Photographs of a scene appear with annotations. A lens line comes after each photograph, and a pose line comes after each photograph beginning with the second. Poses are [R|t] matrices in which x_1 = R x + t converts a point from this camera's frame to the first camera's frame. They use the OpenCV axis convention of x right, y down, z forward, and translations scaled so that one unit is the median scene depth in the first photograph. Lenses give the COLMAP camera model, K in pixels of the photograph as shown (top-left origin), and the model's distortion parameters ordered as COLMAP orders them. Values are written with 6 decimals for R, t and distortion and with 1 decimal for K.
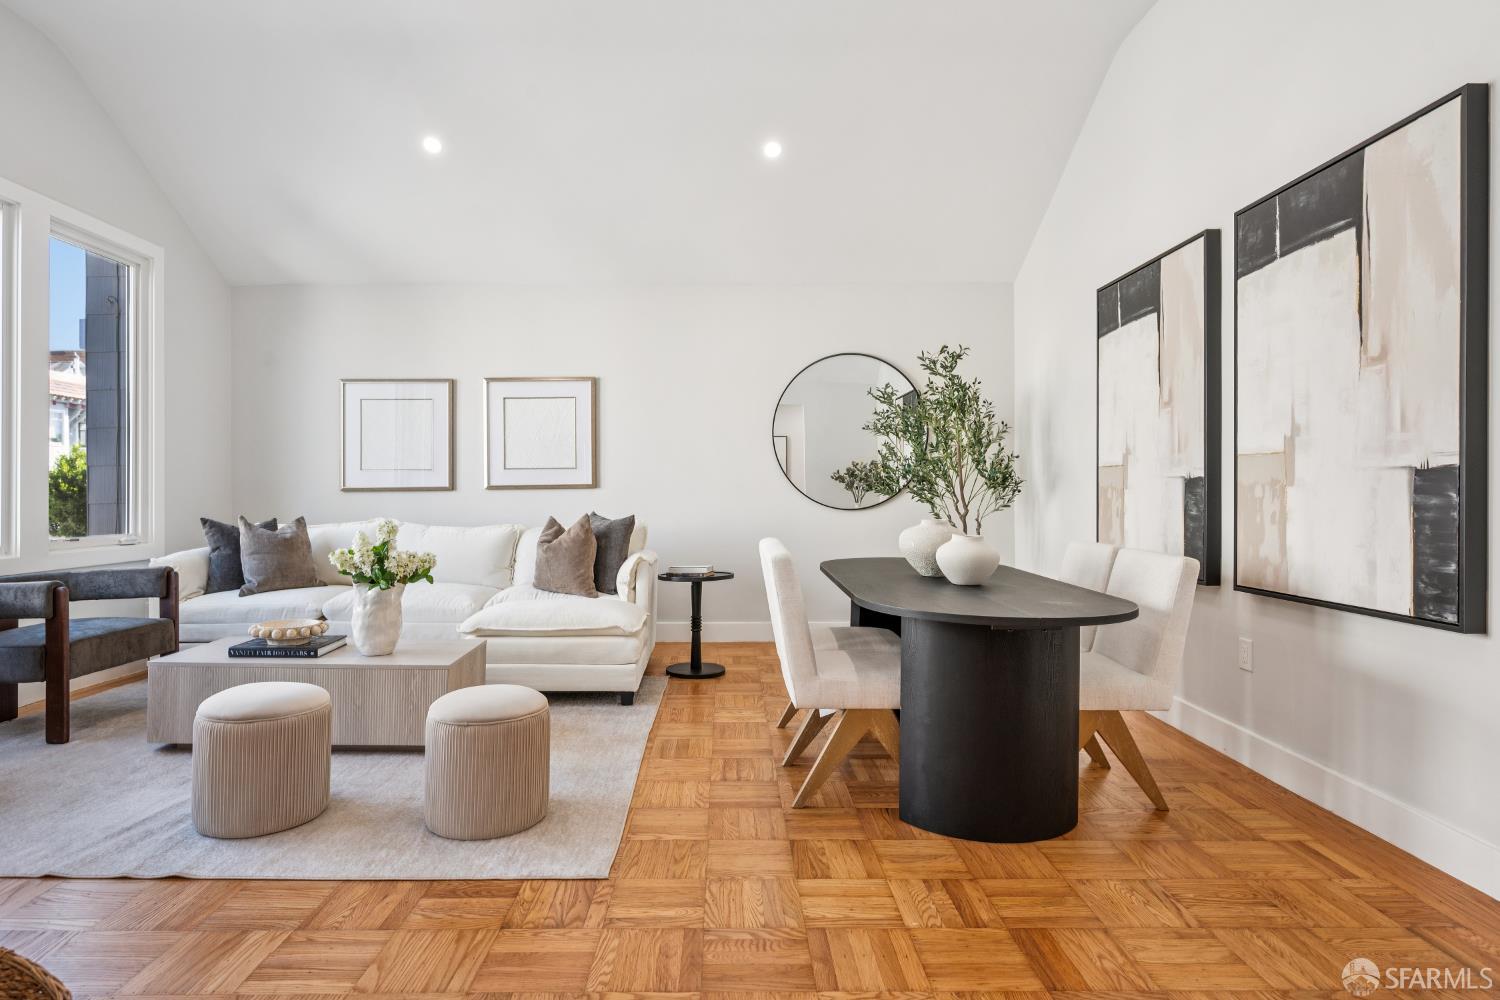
lens RADIAL K [[794.7, 0, 738.1], [0, 794.7, 486.8], [0, 0, 1]] dist [-0.001192, -0.000691]
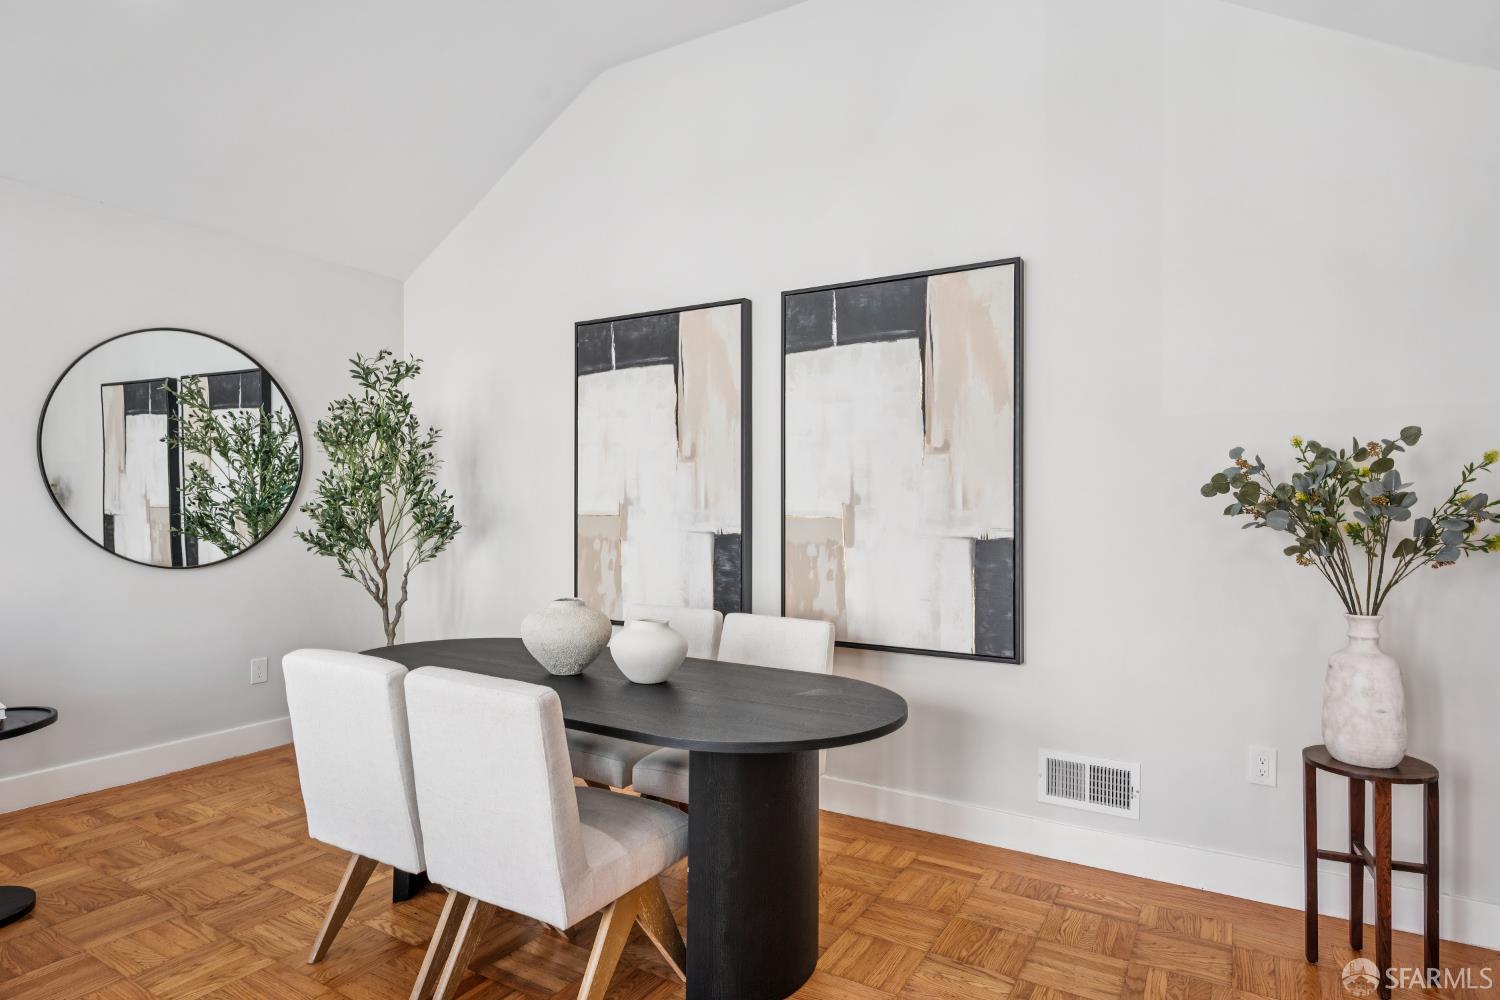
lens RADIAL K [[821.9, 0, 750.0], [0, 821.9, 500.0], [0, 0, 1]] dist [-0.000703, -0.000600]
pose [[0.523300, 0.011767, 0.852067, -0.437066], [-0.013677, 0.999892, -0.005408, -0.068129], [-0.852039, -0.008824, 0.523404, 0.559832]]
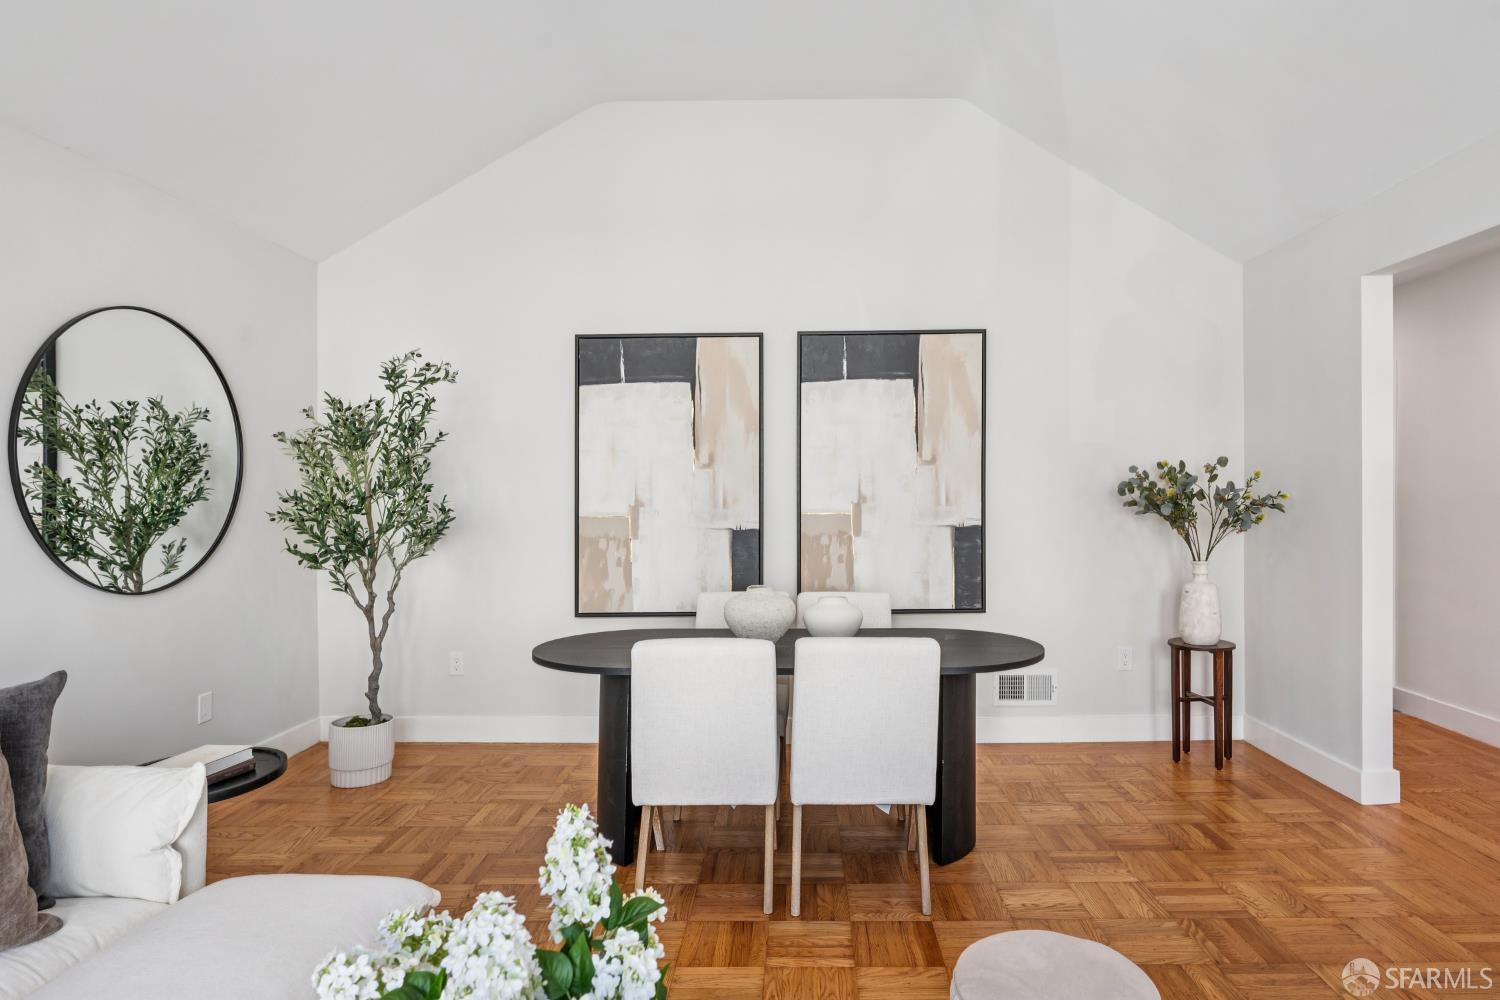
lens RADIAL K [[830.7, 0, 788.3], [0, 830.7, 497.8], [0, 0, 1]] dist [-0.000454, 0.000078]
pose [[0.022872, -0.002231, 0.999736, -0.956314], [0.001590, 0.999996, 0.002195, -0.085599], [-0.999737, 0.001539, 0.022875, 1.220202]]
